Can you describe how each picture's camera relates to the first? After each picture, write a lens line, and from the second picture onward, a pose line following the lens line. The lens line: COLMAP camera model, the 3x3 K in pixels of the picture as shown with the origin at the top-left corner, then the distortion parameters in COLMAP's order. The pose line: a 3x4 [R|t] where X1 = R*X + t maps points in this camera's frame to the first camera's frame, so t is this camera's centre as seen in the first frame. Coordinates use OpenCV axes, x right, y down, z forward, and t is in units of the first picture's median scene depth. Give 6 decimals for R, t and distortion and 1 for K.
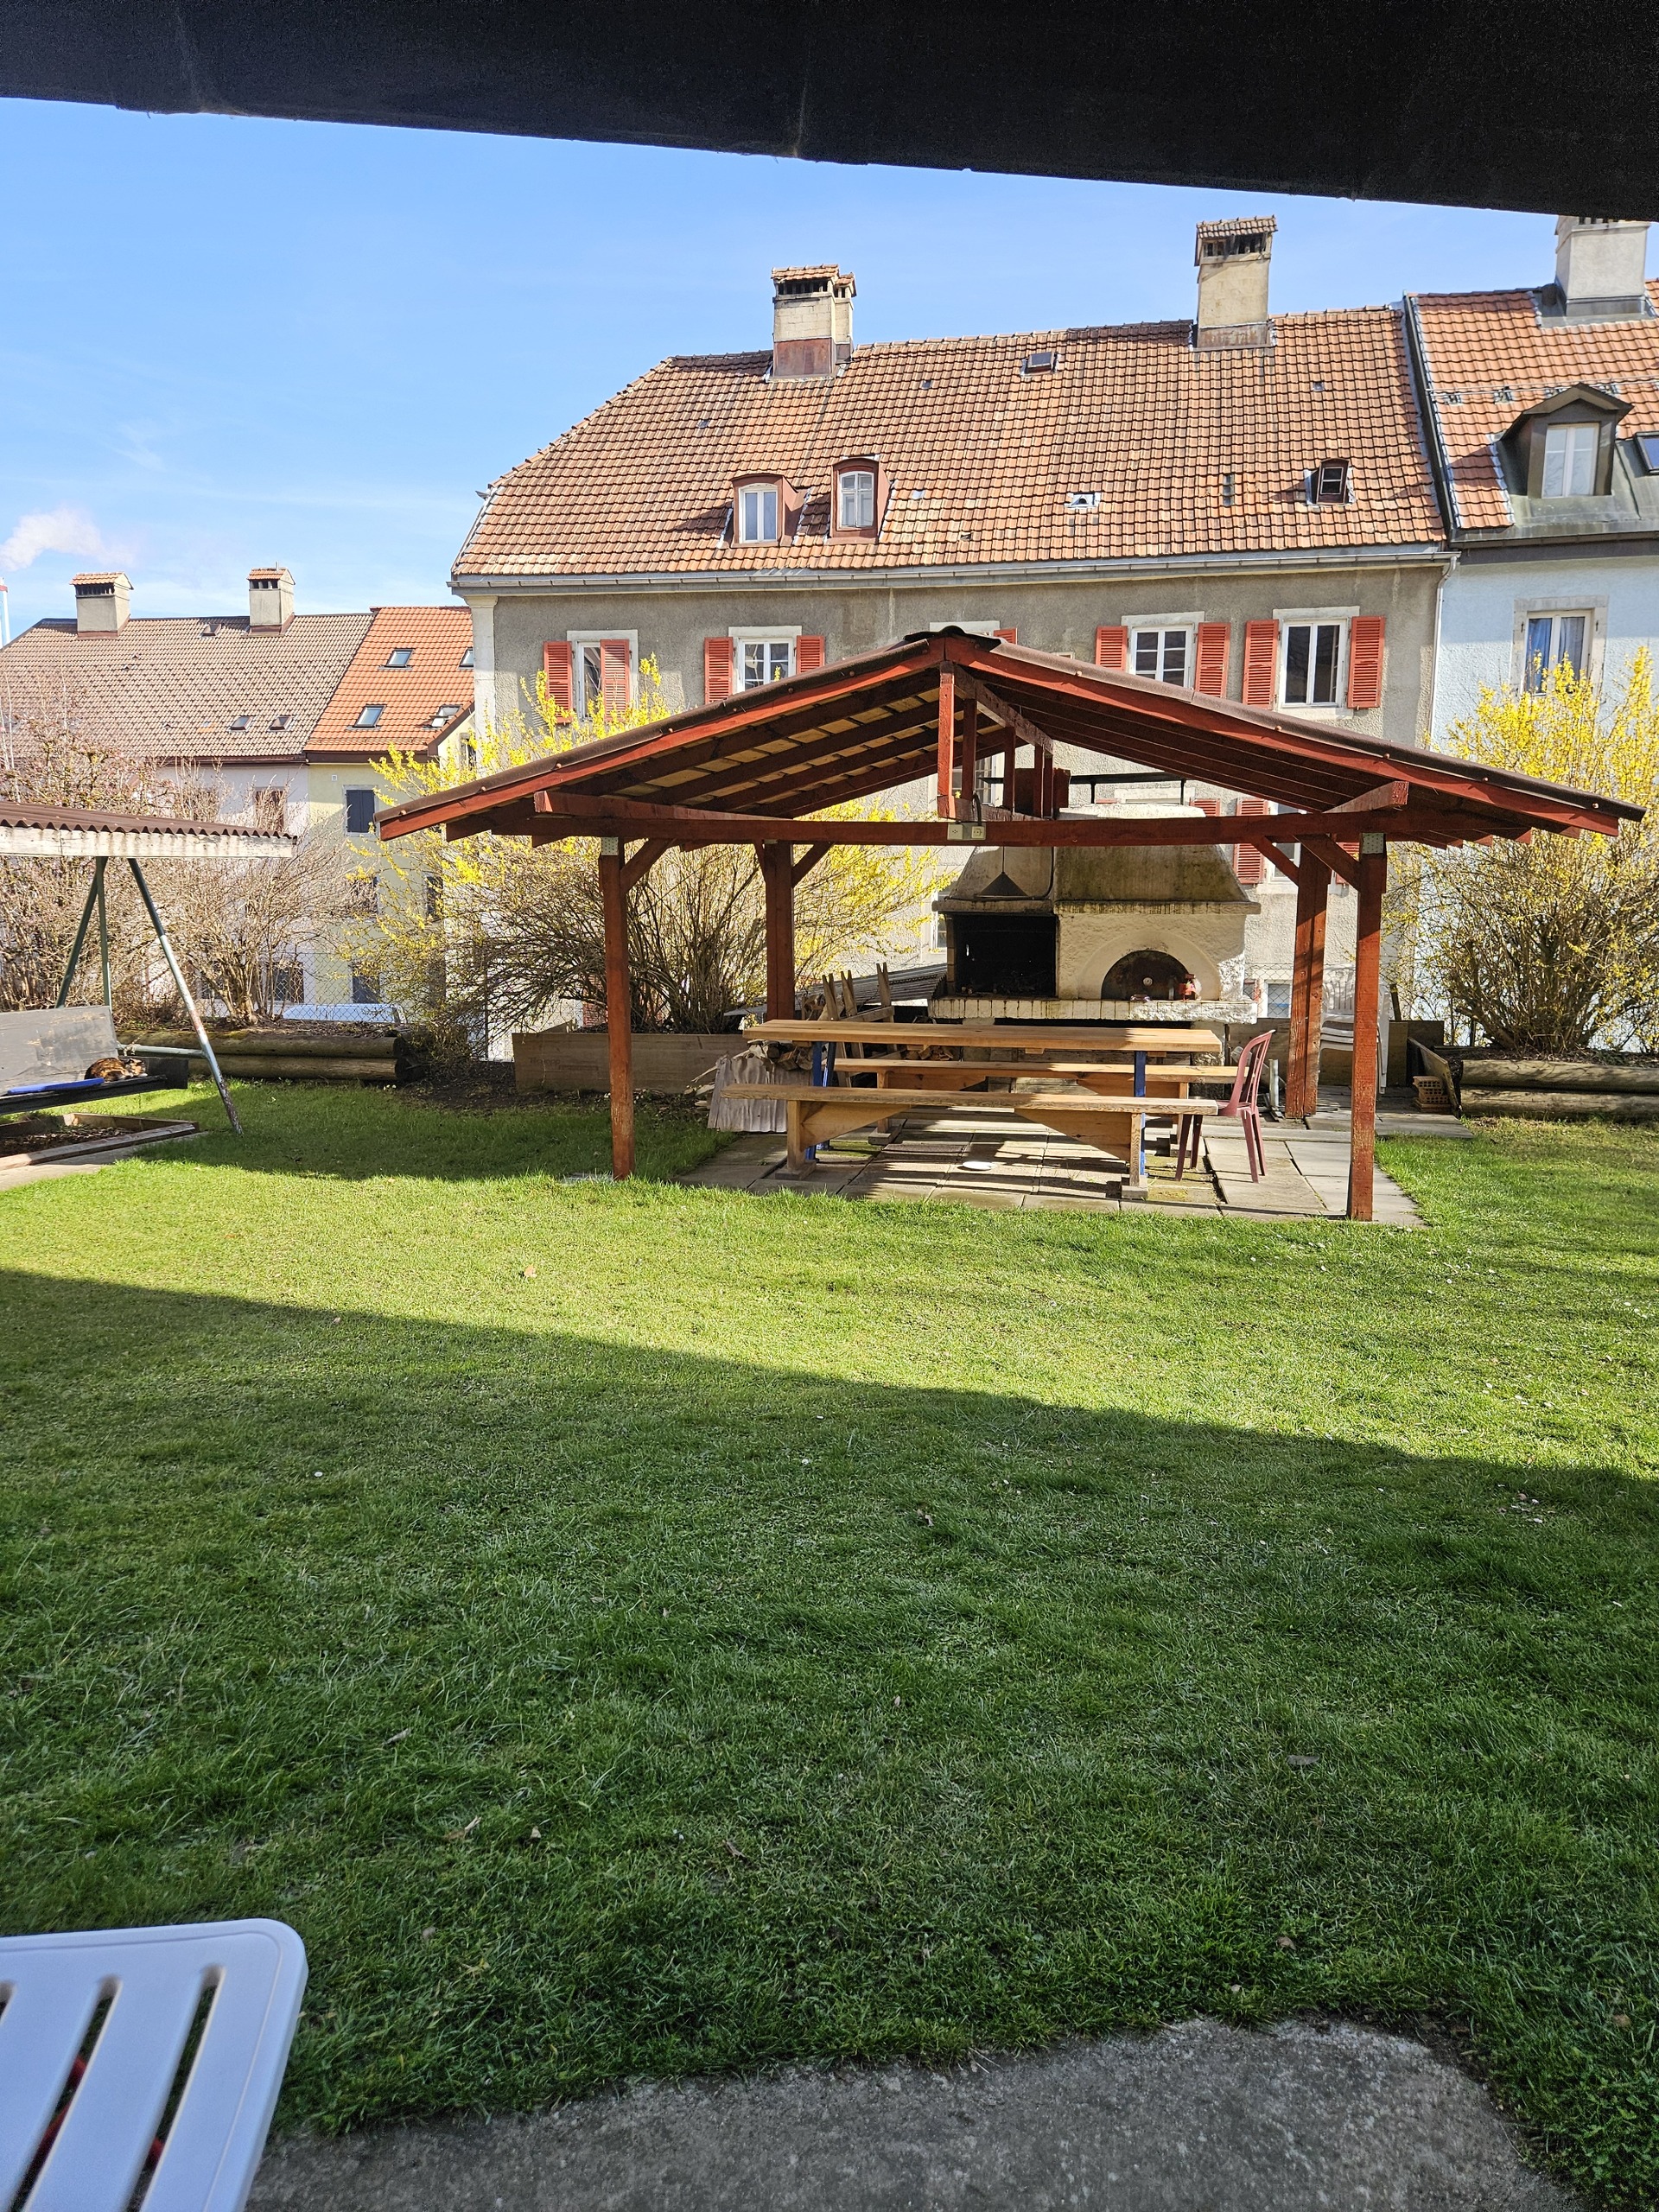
lens RADIAL K [[1483.5, 0, 829.5], [0, 1483.5, 1106.0], [0, 0, 1]] dist [0.001047, -0.001288]
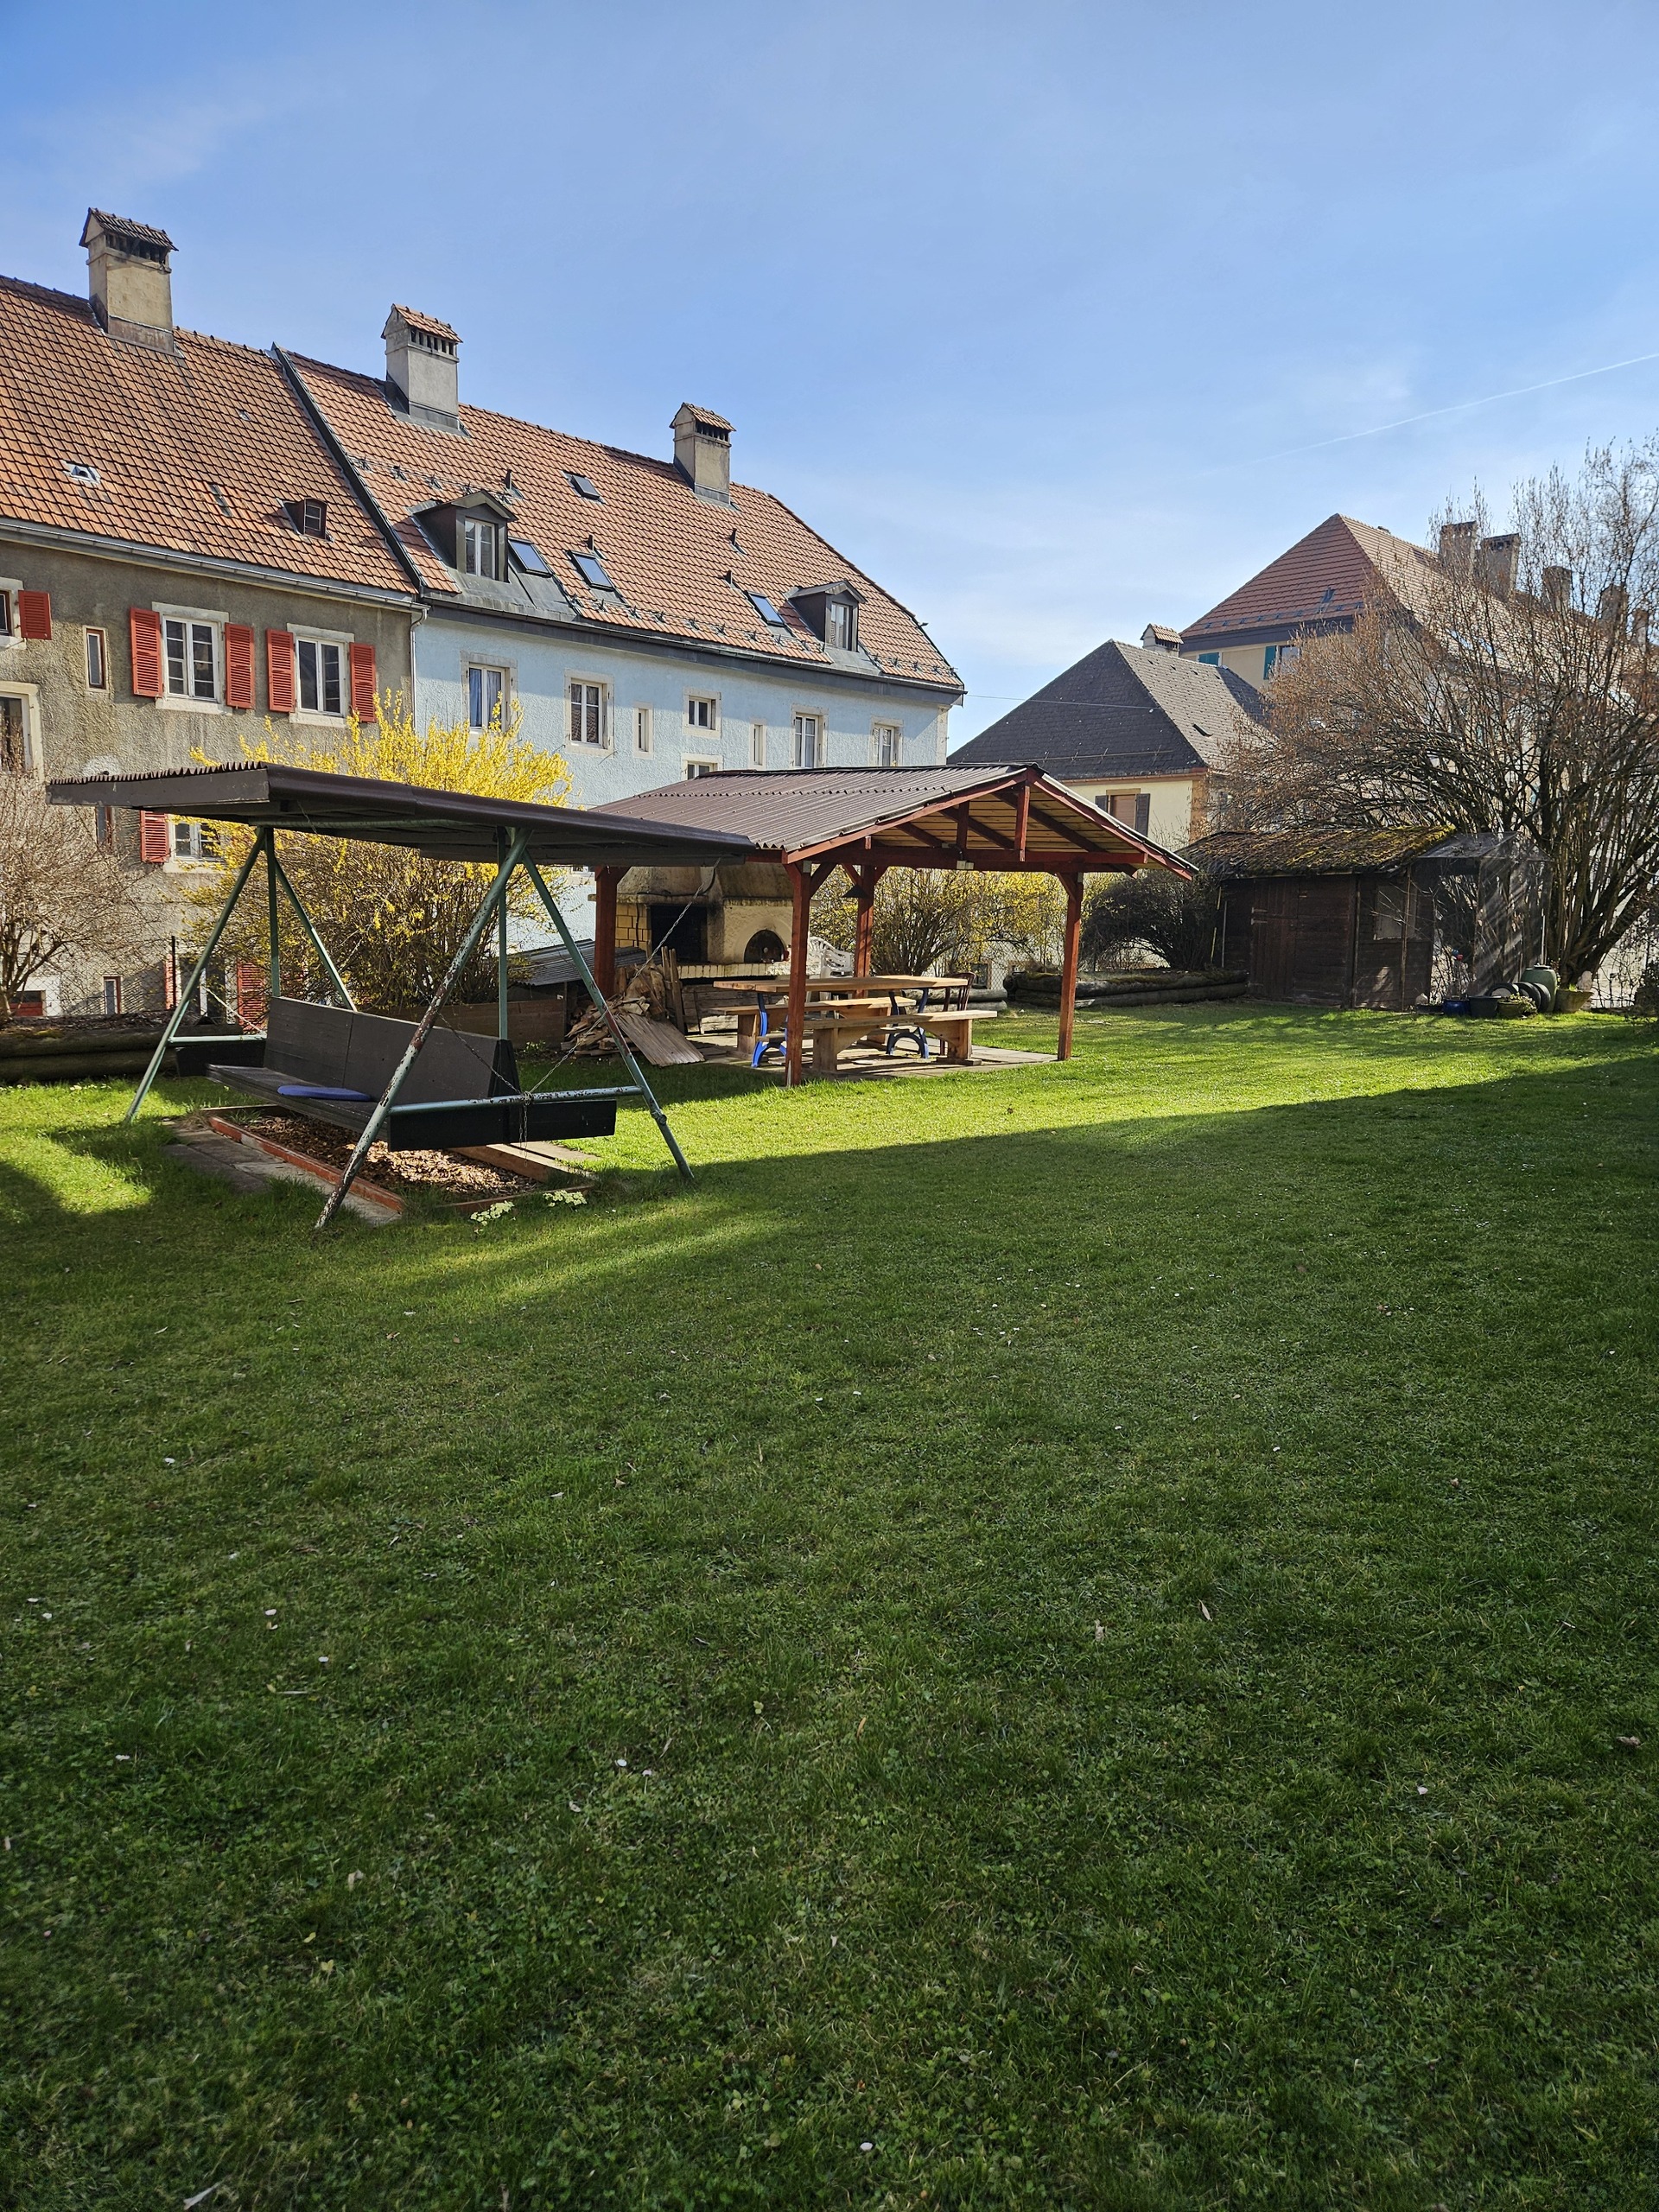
lens RADIAL K [[1454.9, 0, 829.5], [0, 1454.9, 1106.0], [0, 0, 1]] dist [0.001039, -0.000570]
pose [[0.569205, -0.091109, 0.817132, -0.408983], [0.073322, 0.995507, 0.059922, -0.003706], [-0.818920, 0.025806, 0.573327, 0.033394]]
